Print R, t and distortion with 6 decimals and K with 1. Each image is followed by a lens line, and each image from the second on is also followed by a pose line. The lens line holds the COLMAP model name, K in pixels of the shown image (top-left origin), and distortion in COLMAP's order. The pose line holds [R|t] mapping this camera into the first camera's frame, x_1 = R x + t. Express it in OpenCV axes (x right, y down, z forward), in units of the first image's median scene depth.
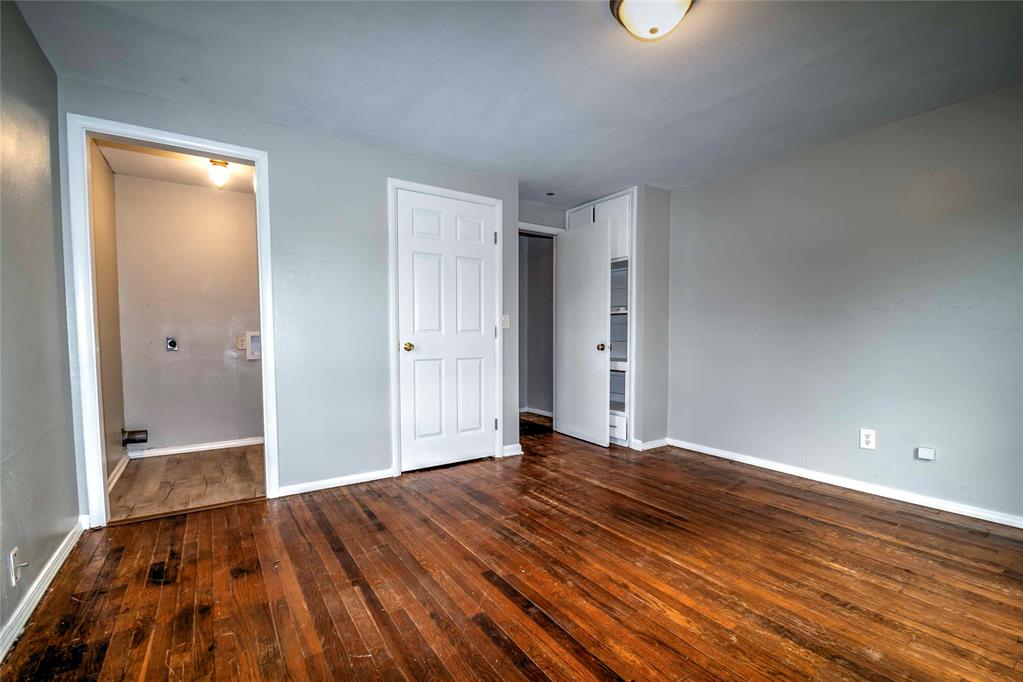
lens RADIAL K [[460.8, 0, 506.8], [0, 460.8, 342.8], [0, 0, 1]] dist [-0.002158, -0.000990]
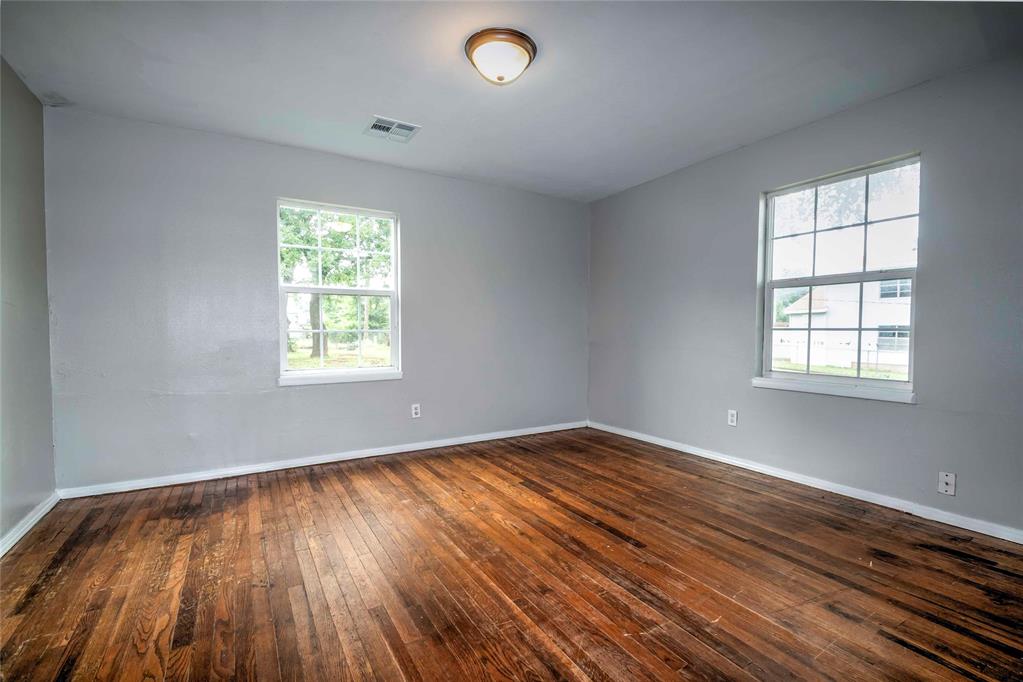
lens RADIAL K [[460.8, 0, 506.8], [0, 460.8, 342.8], [0, 0, 1]] dist [-0.002158, -0.000990]
pose [[-0.998311, 0.001425, 0.058077, 0.189834], [0.003984, 0.999025, 0.043968, -0.026288], [-0.057958, 0.044125, -0.997343, 1.868765]]
